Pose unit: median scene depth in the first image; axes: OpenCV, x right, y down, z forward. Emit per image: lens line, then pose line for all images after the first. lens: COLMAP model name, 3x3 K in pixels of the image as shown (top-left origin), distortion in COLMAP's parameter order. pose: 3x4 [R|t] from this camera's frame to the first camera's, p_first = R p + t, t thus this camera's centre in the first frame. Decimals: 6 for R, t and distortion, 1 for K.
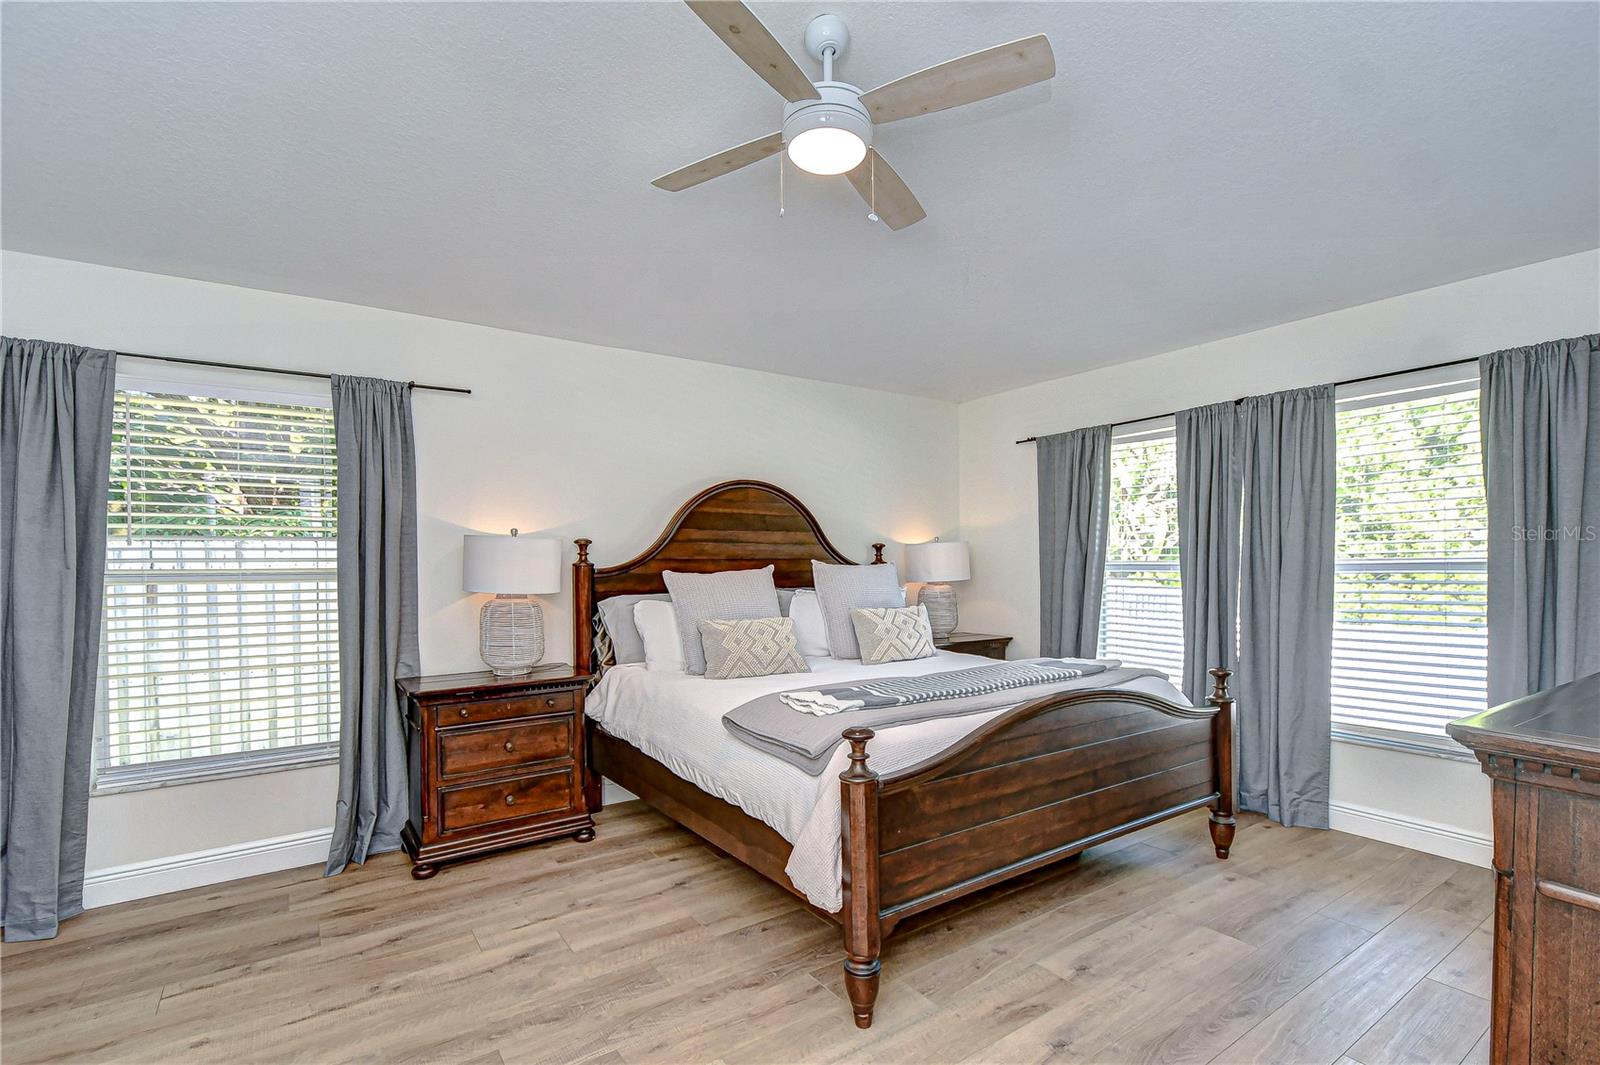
lens RADIAL K [[708.8, 0, 757.0], [0, 708.8, 576.3], [0, 0, 1]] dist [0.012638, -0.006887]
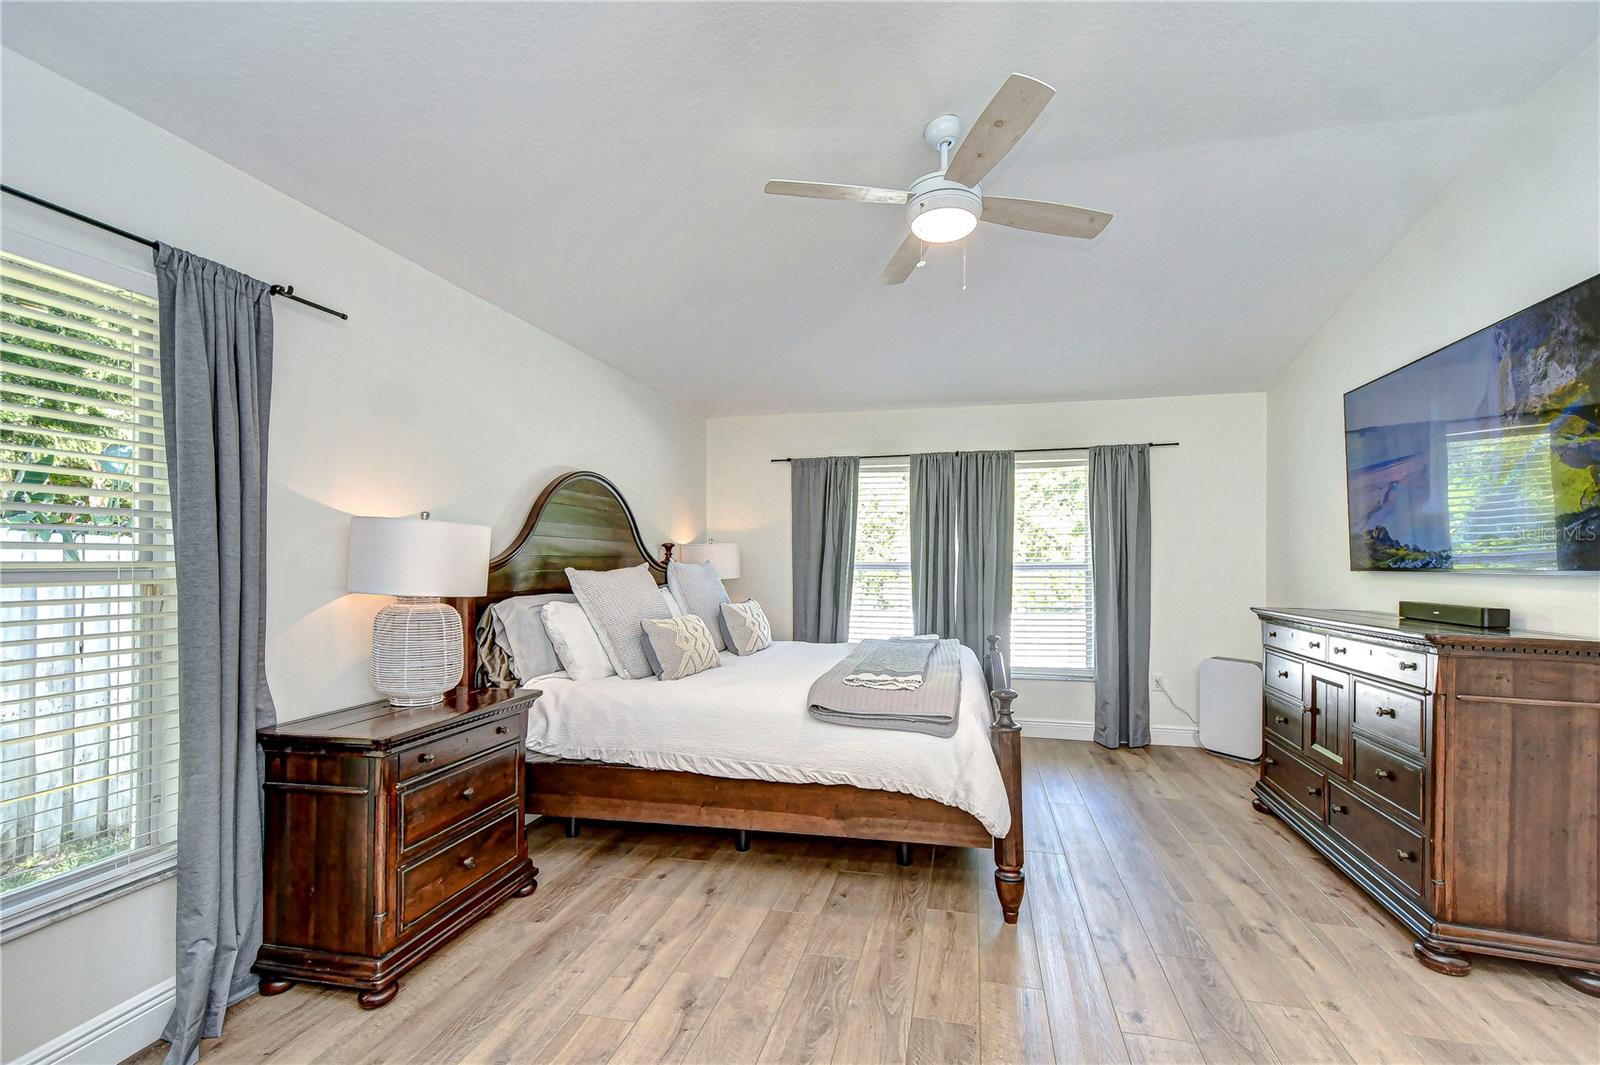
lens RADIAL K [[708.8, 0, 757.6], [0, 708.8, 568.2], [0, 0, 1]] dist [0.012638, -0.006887]
pose [[0.737714, 0.003179, 0.675106, -0.609805], [0.006968, 0.999900, -0.012322, 0.005528], [-0.675078, 0.013795, 0.737618, 0.204907]]
